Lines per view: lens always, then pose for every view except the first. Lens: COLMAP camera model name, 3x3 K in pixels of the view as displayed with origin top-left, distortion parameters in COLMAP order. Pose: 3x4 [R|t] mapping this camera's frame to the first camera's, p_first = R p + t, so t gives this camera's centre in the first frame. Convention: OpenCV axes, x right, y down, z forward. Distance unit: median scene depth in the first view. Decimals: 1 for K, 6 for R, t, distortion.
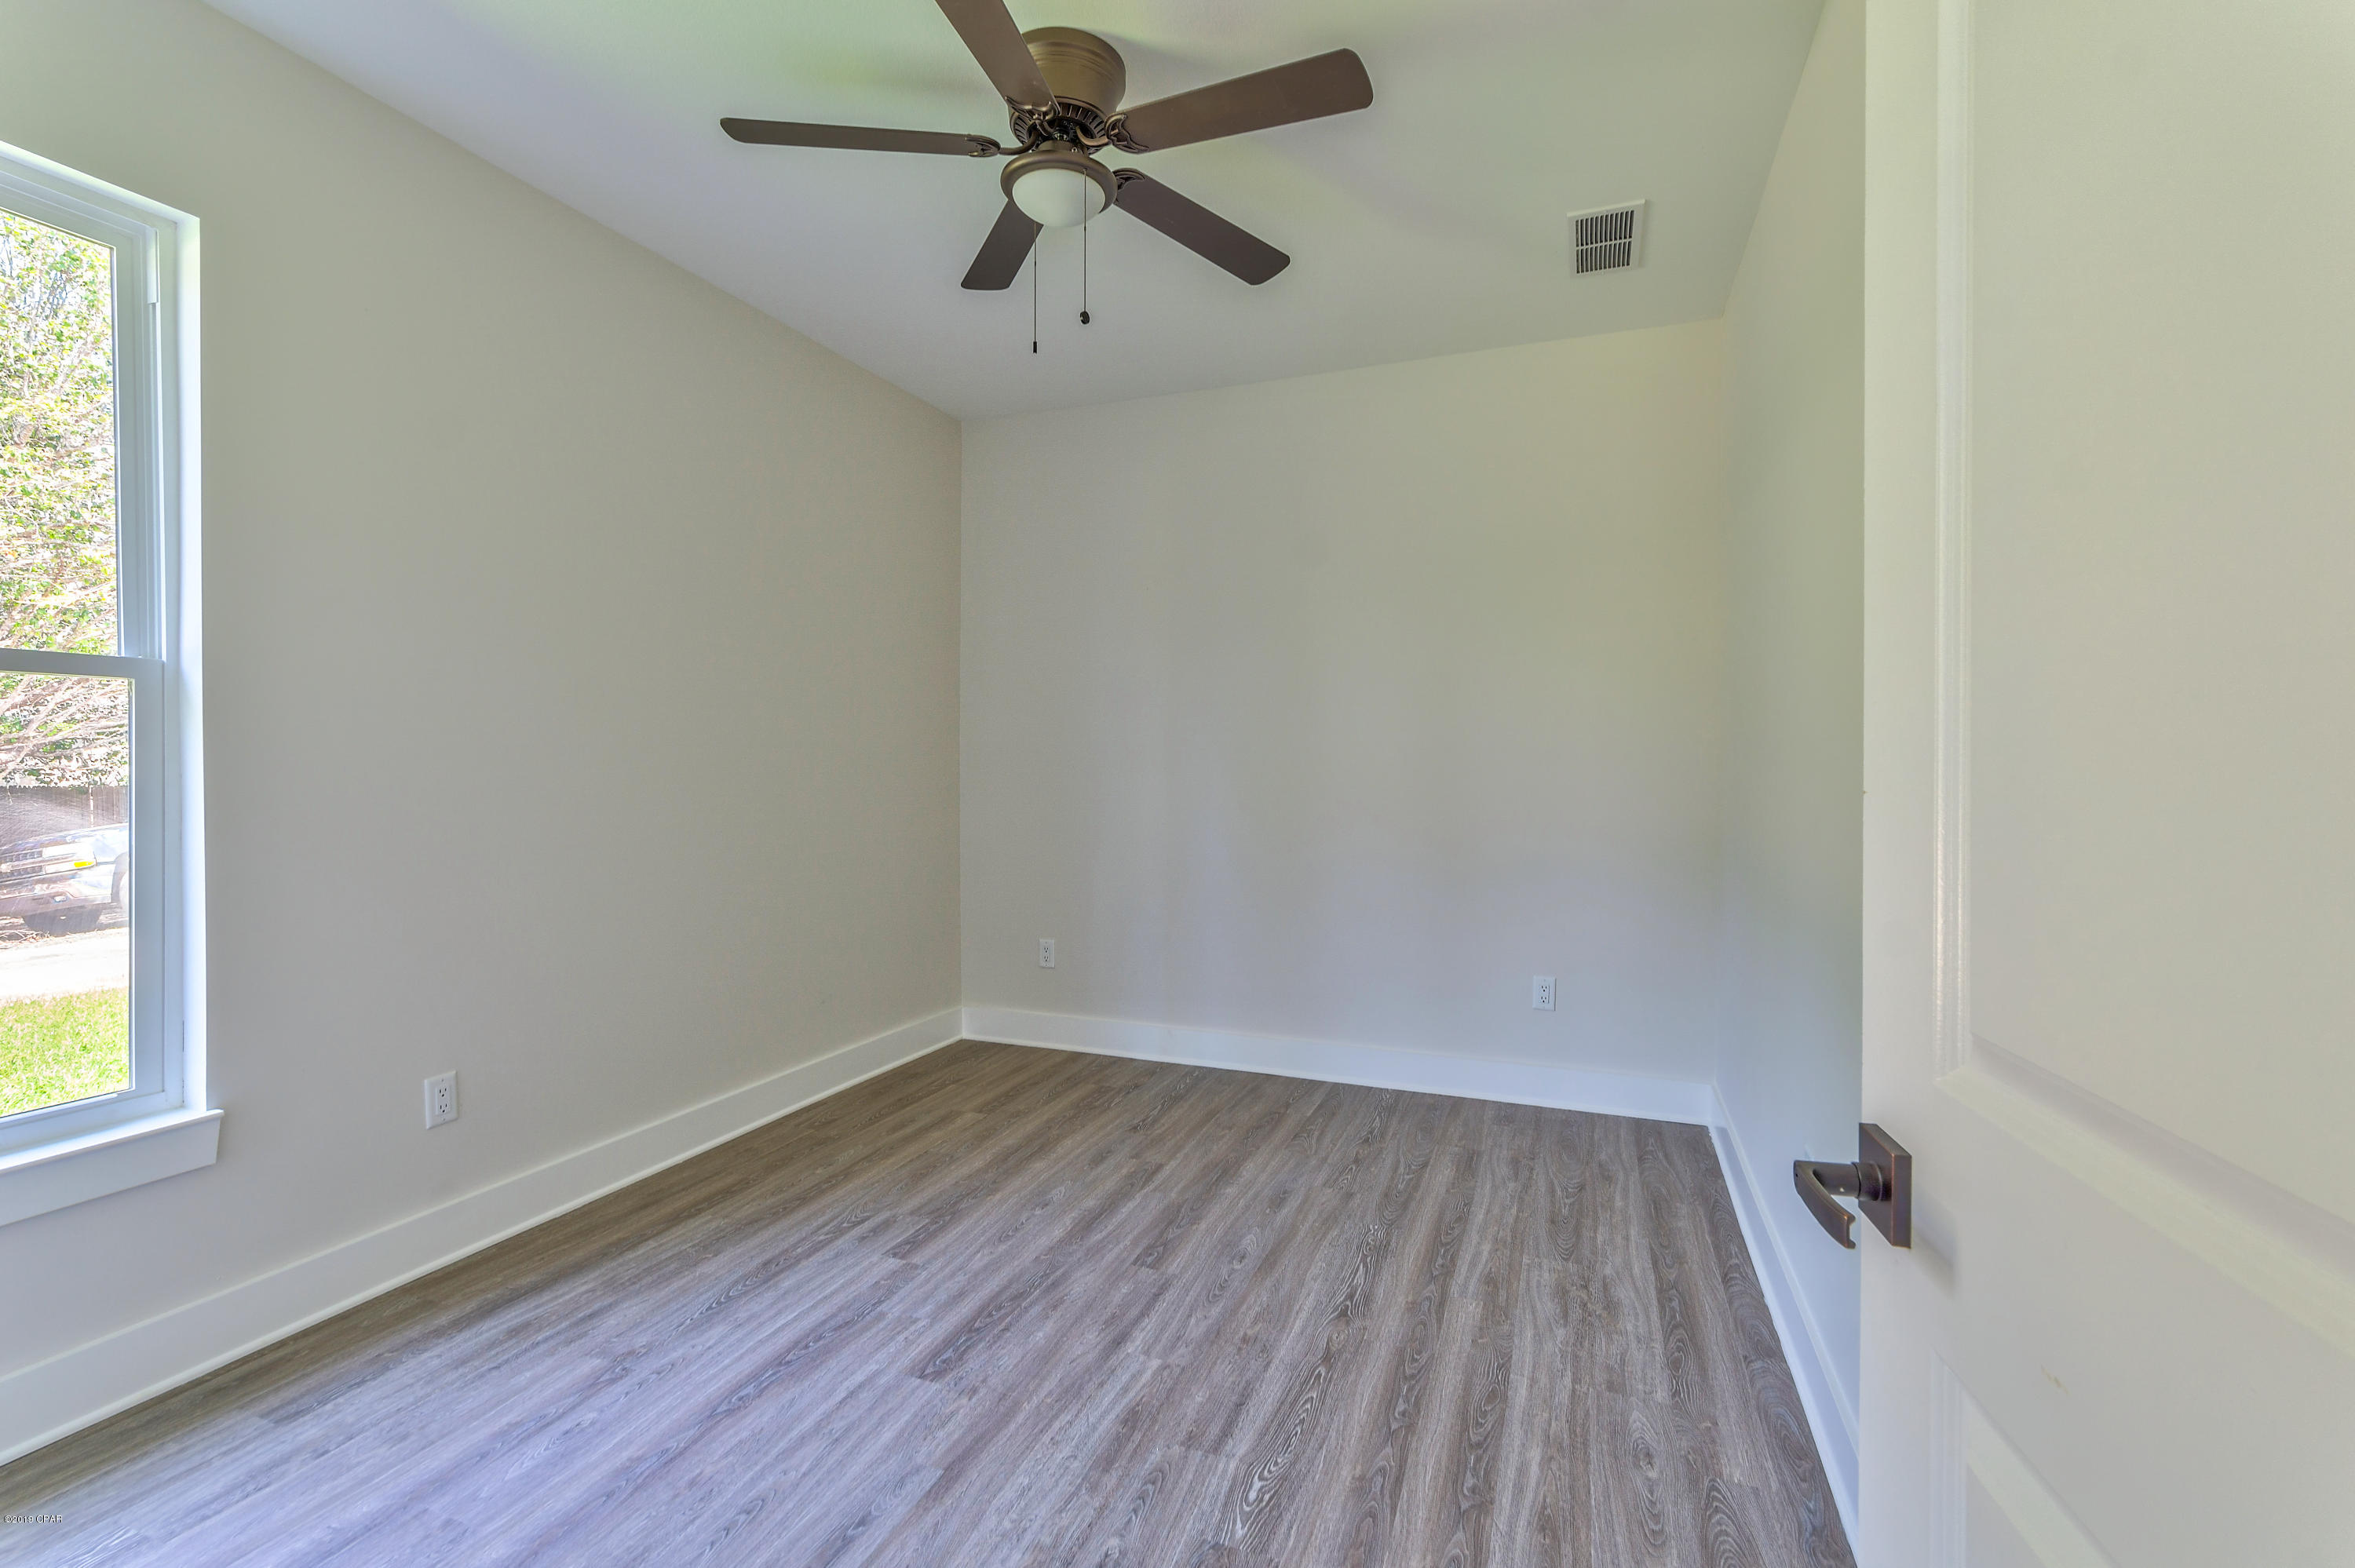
lens RADIAL K [[1062.2, 0, 1171.1], [0, 1062.2, 773.6], [0, 0, 1]] dist [0.001424, -0.000219]
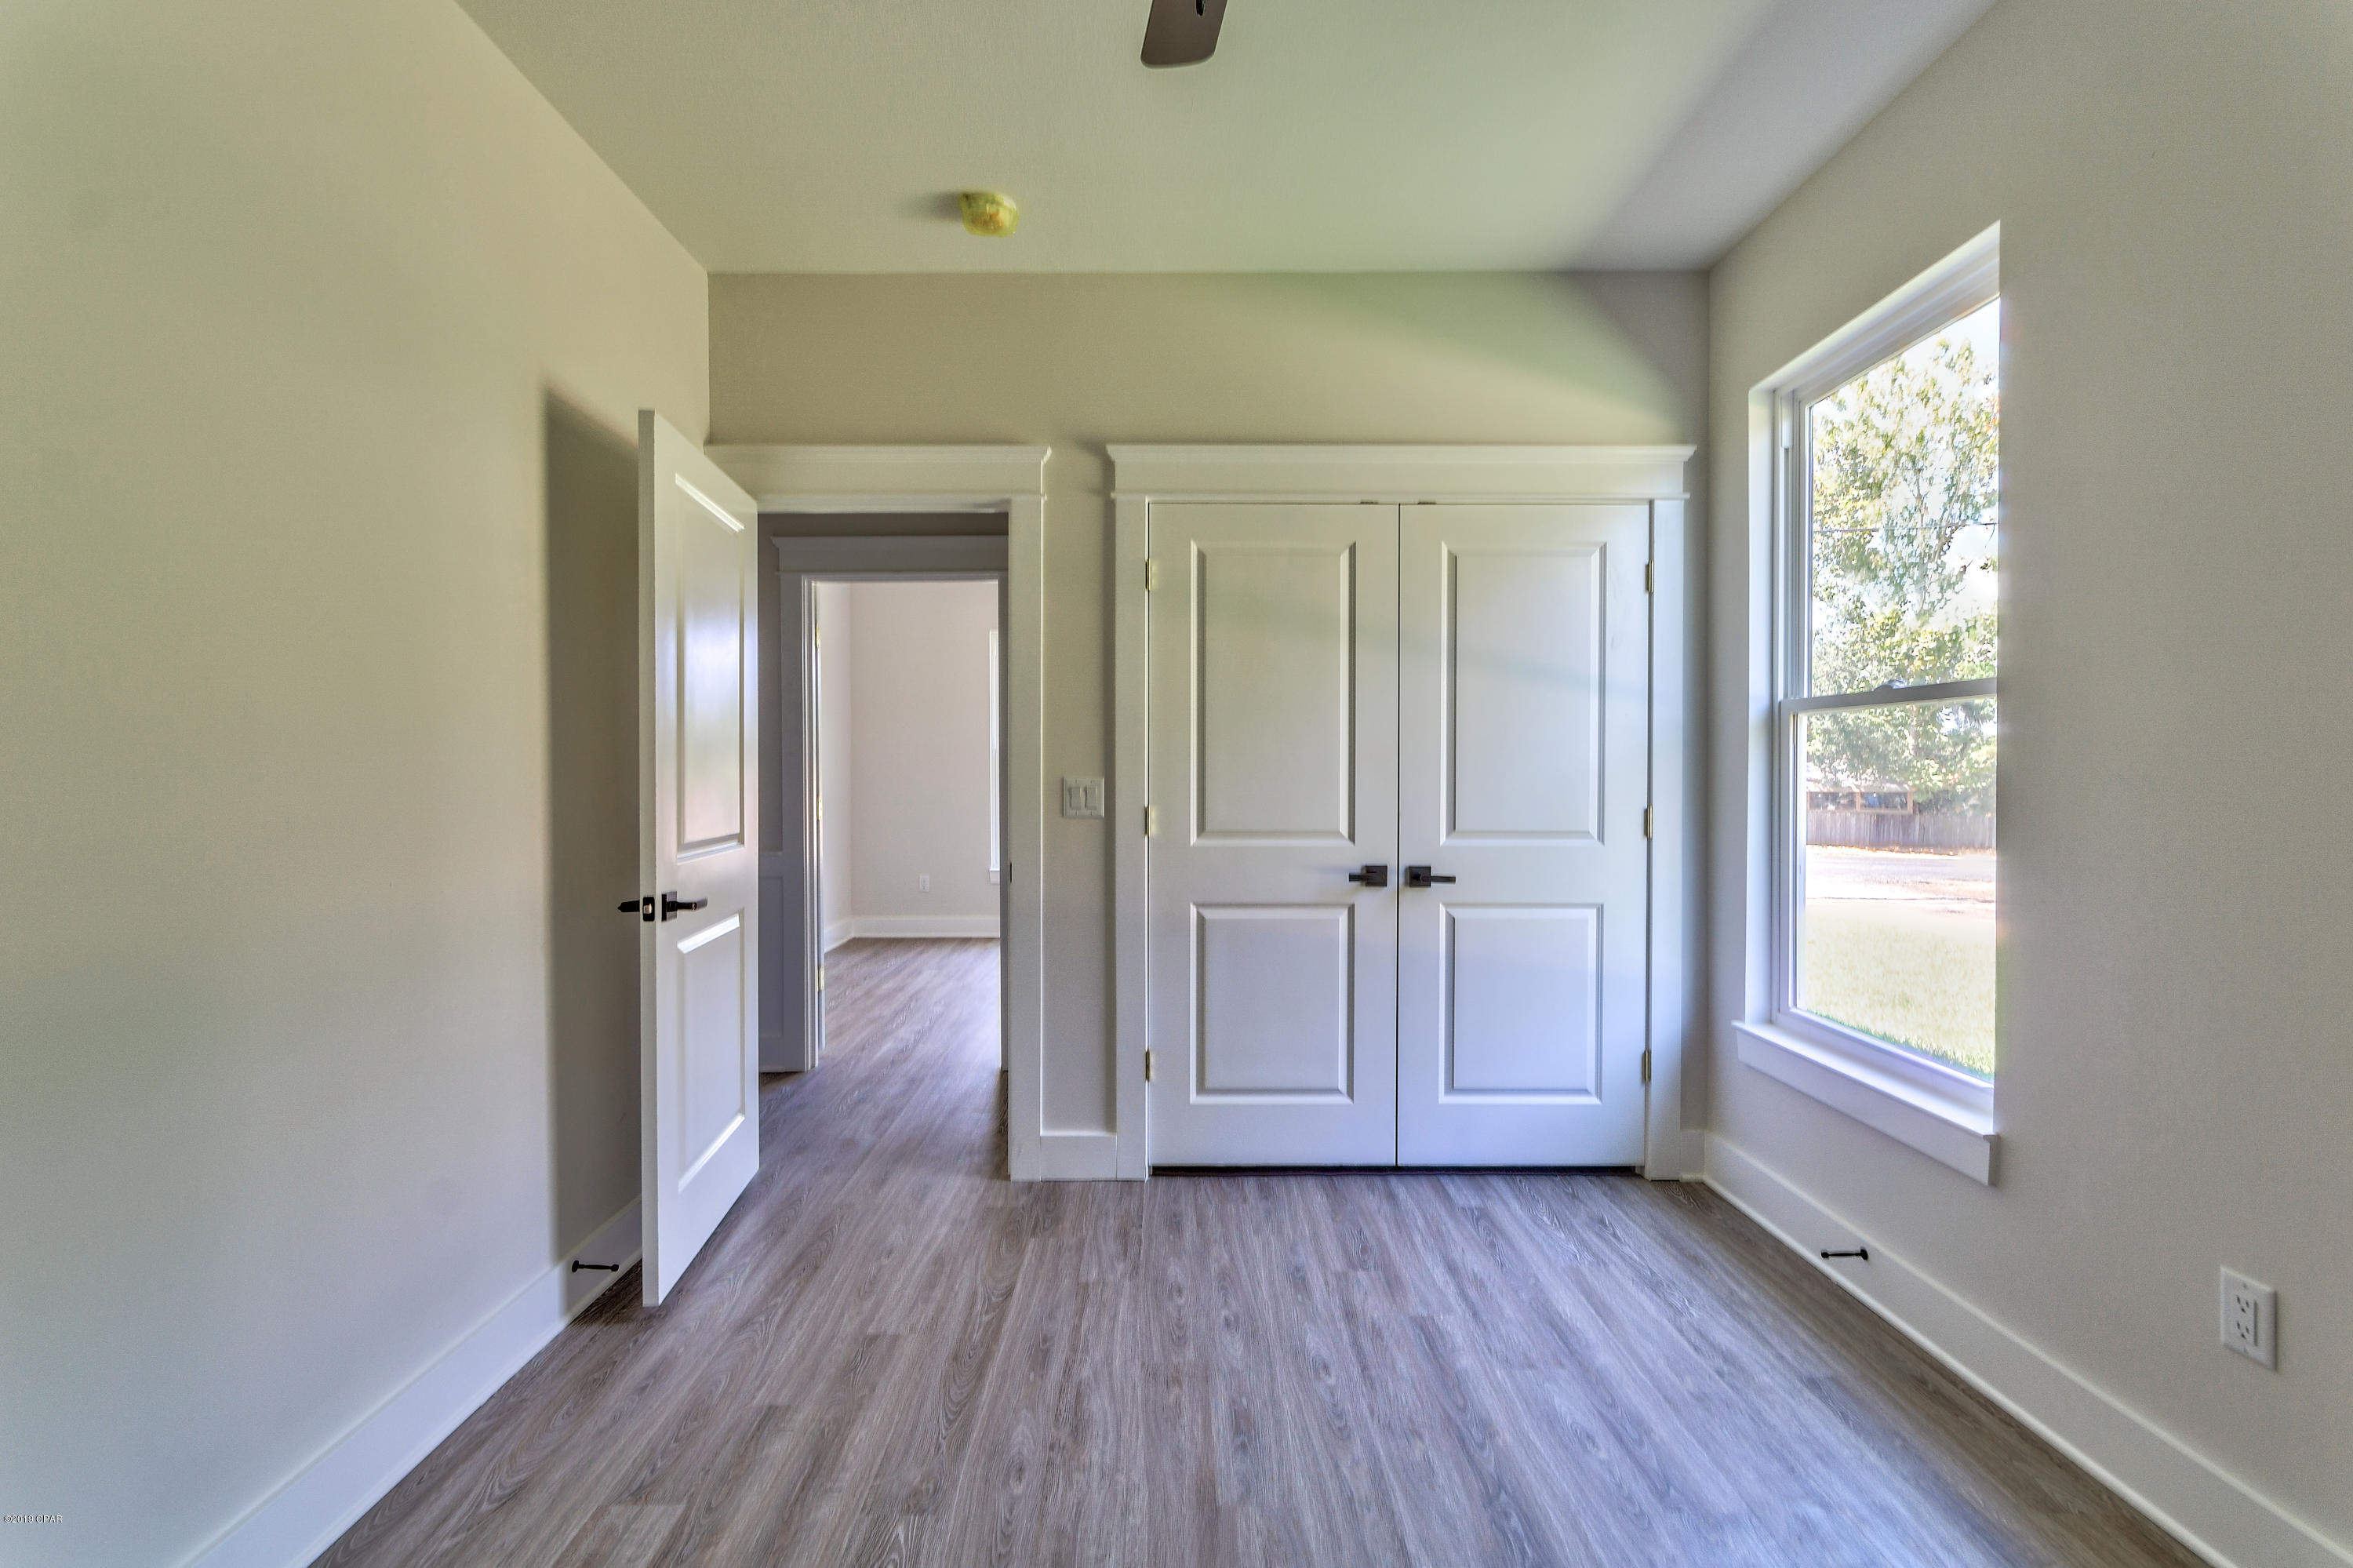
lens RADIAL K [[1061.4, 0, 1170.1], [0, 1061.4, 773.6], [0, 0, 1]] dist [0.001424, -0.000219]
pose [[-0.932565, -0.000213, -0.361002, 0.147315], [-0.004475, 0.999930, 0.010973, -0.017390], [0.360975, 0.011848, -0.932500, 1.569640]]
